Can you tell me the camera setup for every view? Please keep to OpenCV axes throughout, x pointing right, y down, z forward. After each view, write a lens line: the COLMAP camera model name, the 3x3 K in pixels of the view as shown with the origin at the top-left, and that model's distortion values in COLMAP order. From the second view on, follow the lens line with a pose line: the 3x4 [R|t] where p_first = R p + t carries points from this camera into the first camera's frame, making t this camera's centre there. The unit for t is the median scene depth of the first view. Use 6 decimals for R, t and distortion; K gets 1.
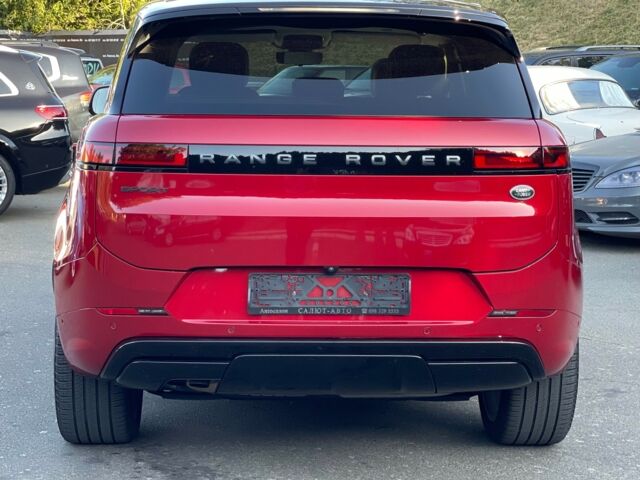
lens RADIAL K [[1536.1, 0, 320.0], [0, 1536.1, 240.0], [0, 0, 1]] dist [0.291945, -0.439359]
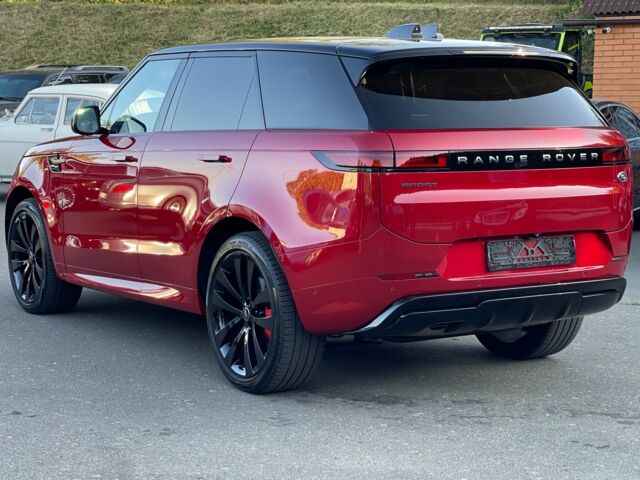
lens RADIAL K [[1536.1, 0, 320.0], [0, 1536.1, 240.0], [0, 0, 1]] dist [0.291945, -0.439359]
pose [[0.815307, -0.056512, 0.576264, -0.962712], [0.059916, 0.998117, 0.013111, -0.007354], [-0.575920, 0.023837, 0.817158, -0.052130]]
